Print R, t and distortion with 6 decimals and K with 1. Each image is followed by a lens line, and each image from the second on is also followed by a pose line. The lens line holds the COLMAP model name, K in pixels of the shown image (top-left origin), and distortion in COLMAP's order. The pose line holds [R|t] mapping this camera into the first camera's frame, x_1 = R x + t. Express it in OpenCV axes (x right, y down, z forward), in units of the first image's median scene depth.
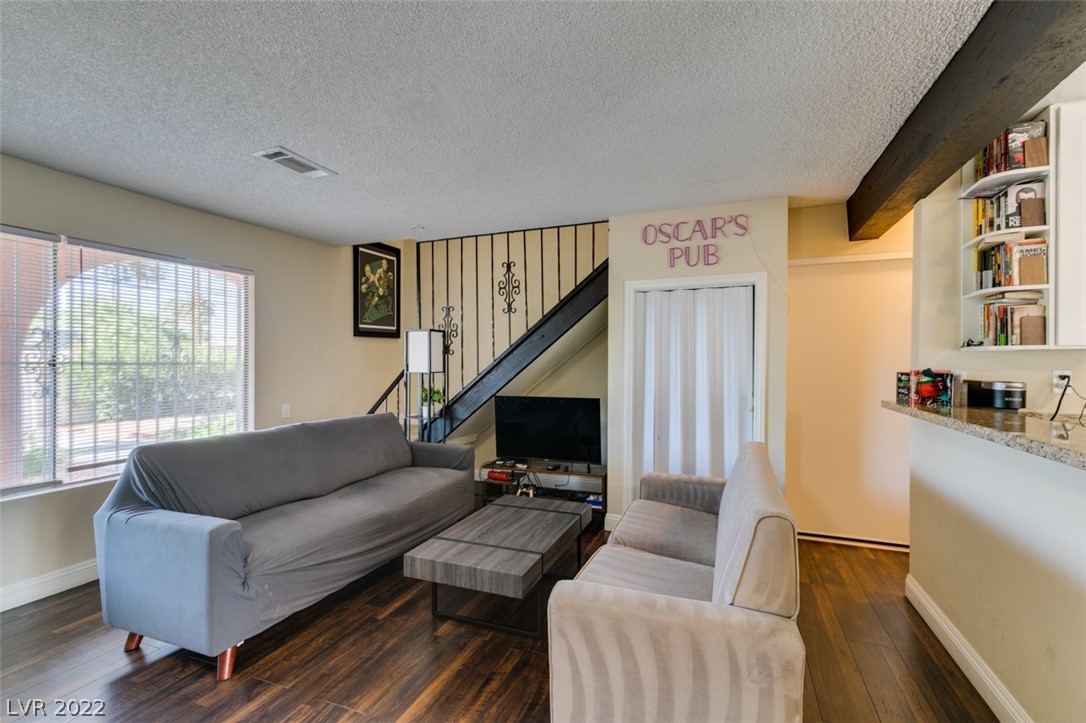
lens RADIAL K [[484.6, 0, 536.9], [0, 484.6, 360.4], [0, 0, 1]] dist [0.004177, -0.002549]
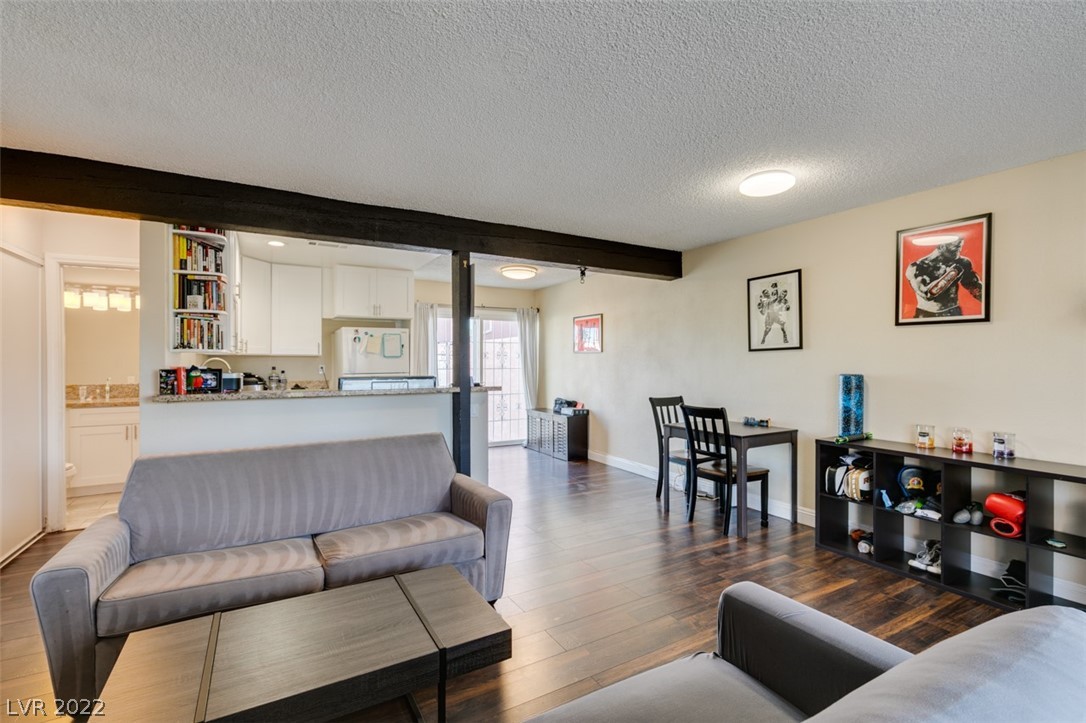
lens RADIAL K [[484.6, 0, 538.8], [0, 484.6, 363.0], [0, 0, 1]] dist [0.004177, -0.002549]
pose [[-0.781096, -0.002874, 0.624404, -0.671493], [-0.001768, 0.999996, 0.002391, 0.005110], [-0.624408, 0.000763, -0.781098, 1.367658]]
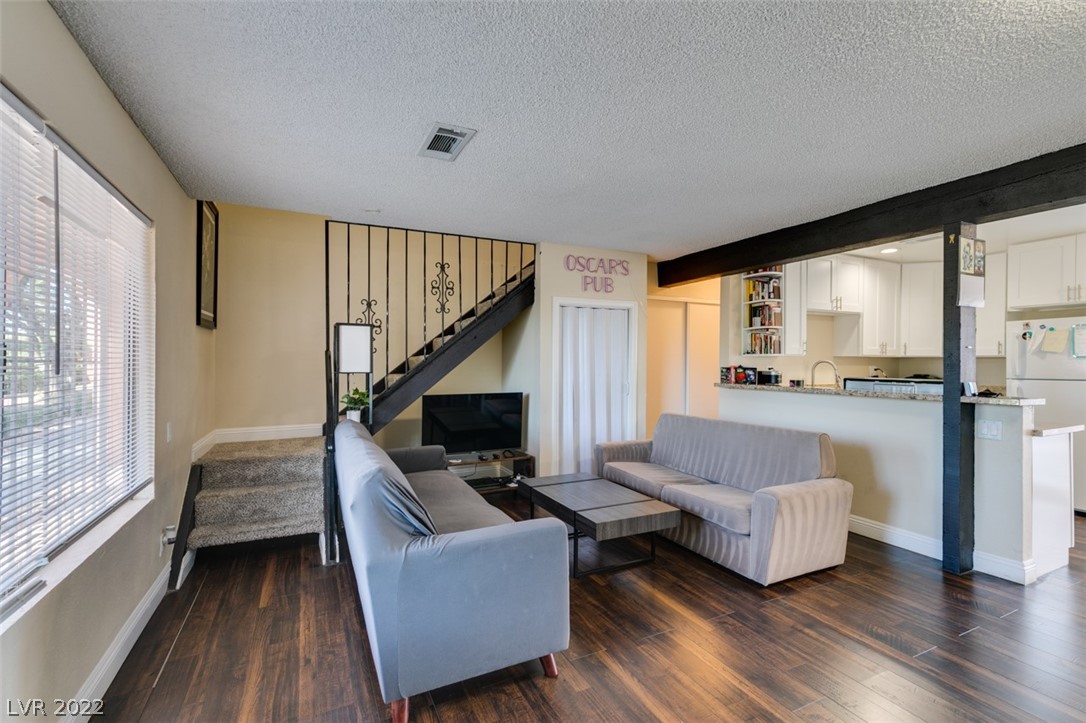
lens RADIAL K [[484.6, 0, 536.5], [0, 484.6, 360.3], [0, 0, 1]] dist [0.004177, -0.002549]
pose [[0.679070, 0.004674, 0.734059, -1.111062], [-0.004323, 0.999988, -0.002368, 0.005298], [-0.734061, -0.001565, 0.679082, 0.273009]]
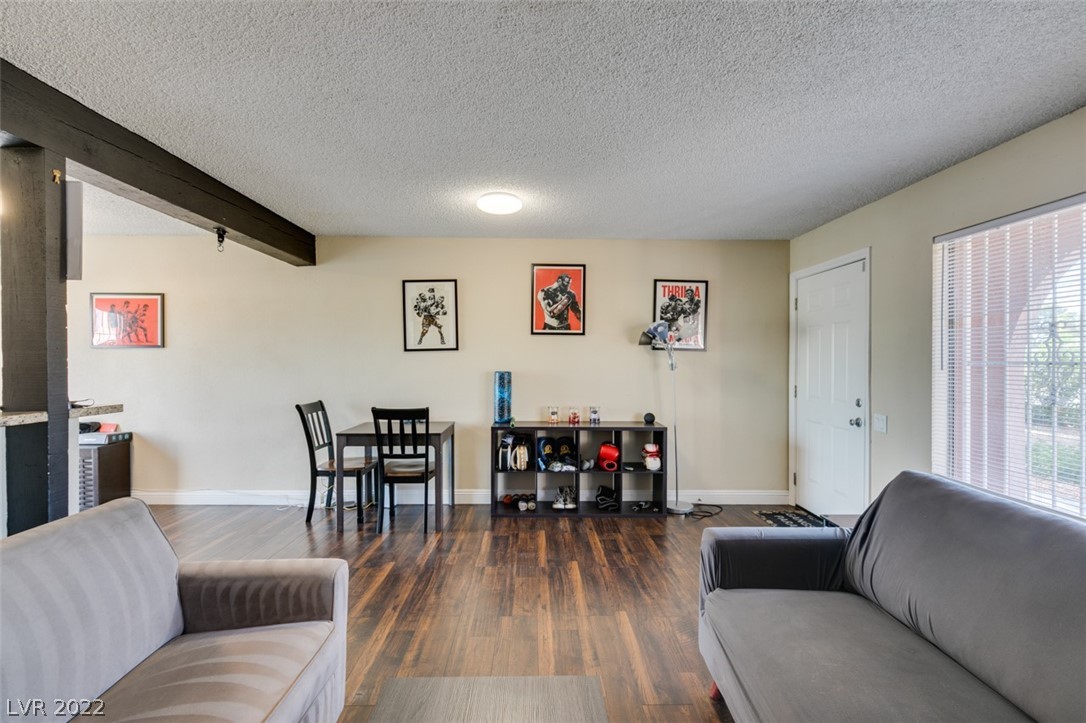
lens RADIAL K [[484.6, 0, 538.0], [0, 484.6, 361.5], [0, 0, 1]] dist [0.004177, -0.002549]
pose [[-0.923937, -0.000108, -0.382546, 0.086651], [-0.000460, 1.000000, 0.000828, 0.001994], [0.382545, 0.000941, -0.923936, 1.366540]]
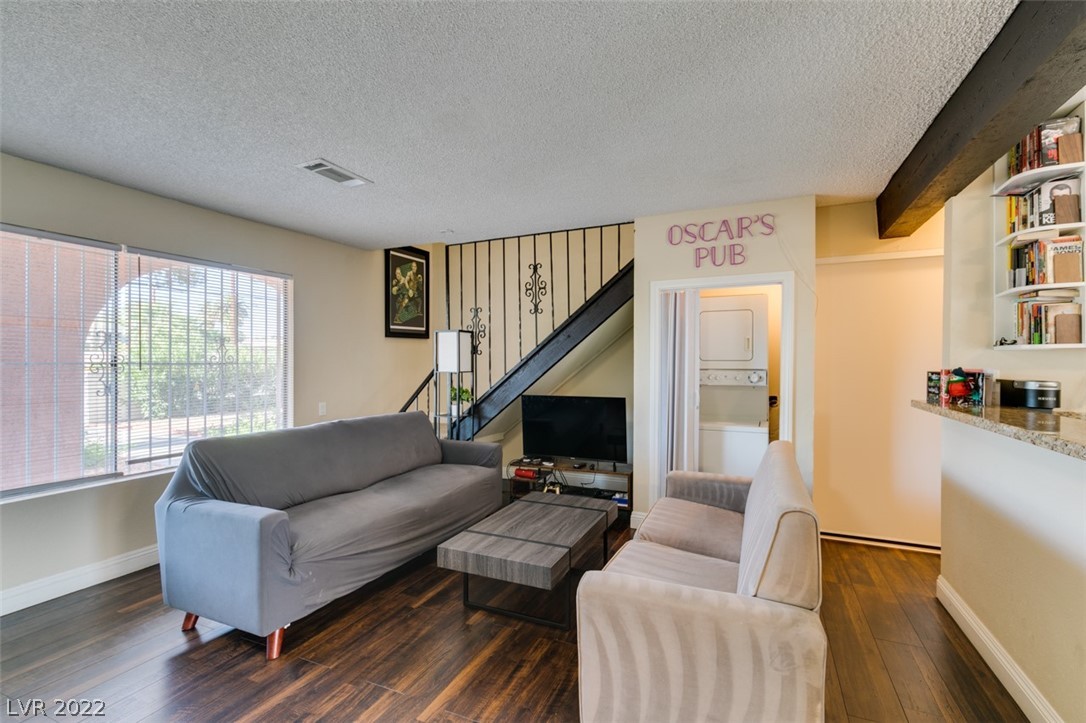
lens RADIAL K [[484.6, 0, 539.2], [0, 484.6, 360.7], [0, 0, 1]] dist [0.004177, -0.002549]
pose [[0.998923, -0.001658, -0.046360, -0.005155], [0.001715, 0.999998, 0.001193, -0.000160], [0.046358, -0.001271, 0.998924, -0.029945]]
